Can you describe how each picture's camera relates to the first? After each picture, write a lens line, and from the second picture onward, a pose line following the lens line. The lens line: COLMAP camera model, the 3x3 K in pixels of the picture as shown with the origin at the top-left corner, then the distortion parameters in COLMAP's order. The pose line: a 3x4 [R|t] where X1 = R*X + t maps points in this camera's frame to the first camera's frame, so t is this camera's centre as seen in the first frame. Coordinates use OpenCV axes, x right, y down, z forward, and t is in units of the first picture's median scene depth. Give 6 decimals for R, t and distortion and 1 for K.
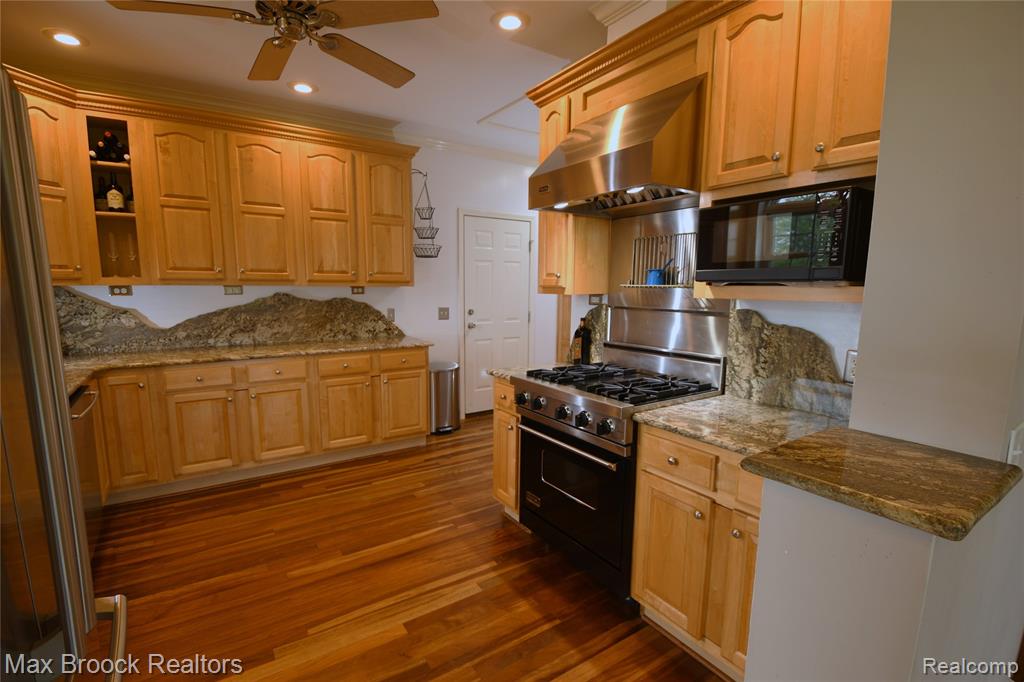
lens RADIAL K [[473.0, 0, 488.4], [0, 473.0, 349.5], [0, 0, 1]] dist [-0.000793, -0.000083]
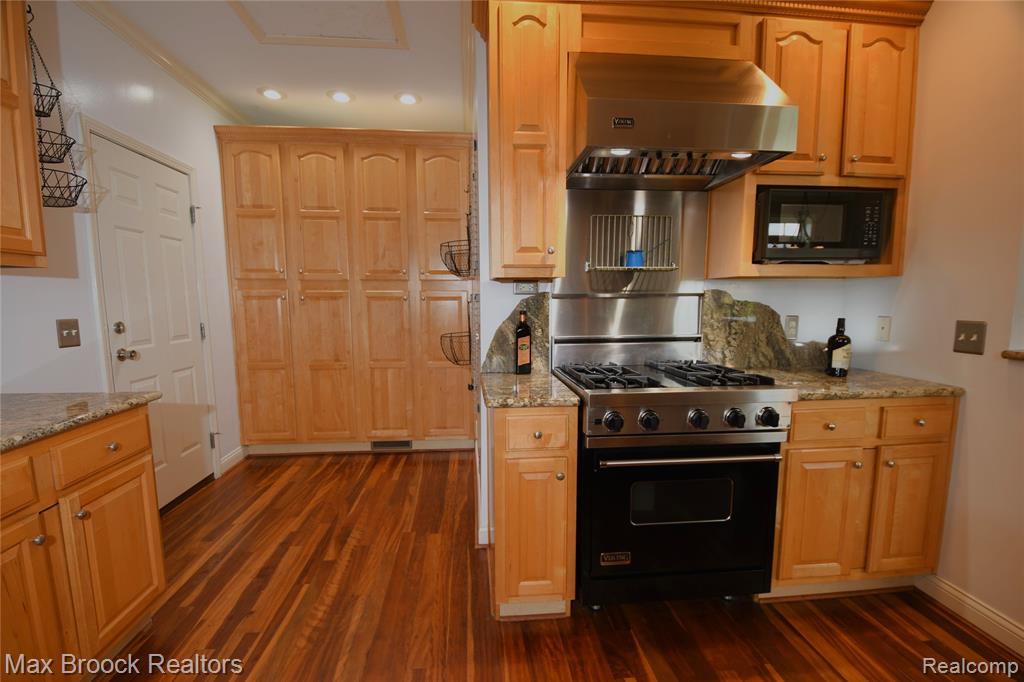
lens RADIAL K [[462.5, 0, 512.4], [0, 462.5, 350.5], [0, 0, 1]] dist [-0.009400, -0.000375]
pose [[0.445719, -0.105170, 0.888973, -0.652069], [0.129186, 0.990236, 0.052378, -0.059788], [-0.885802, 0.091497, 0.454954, 0.920543]]
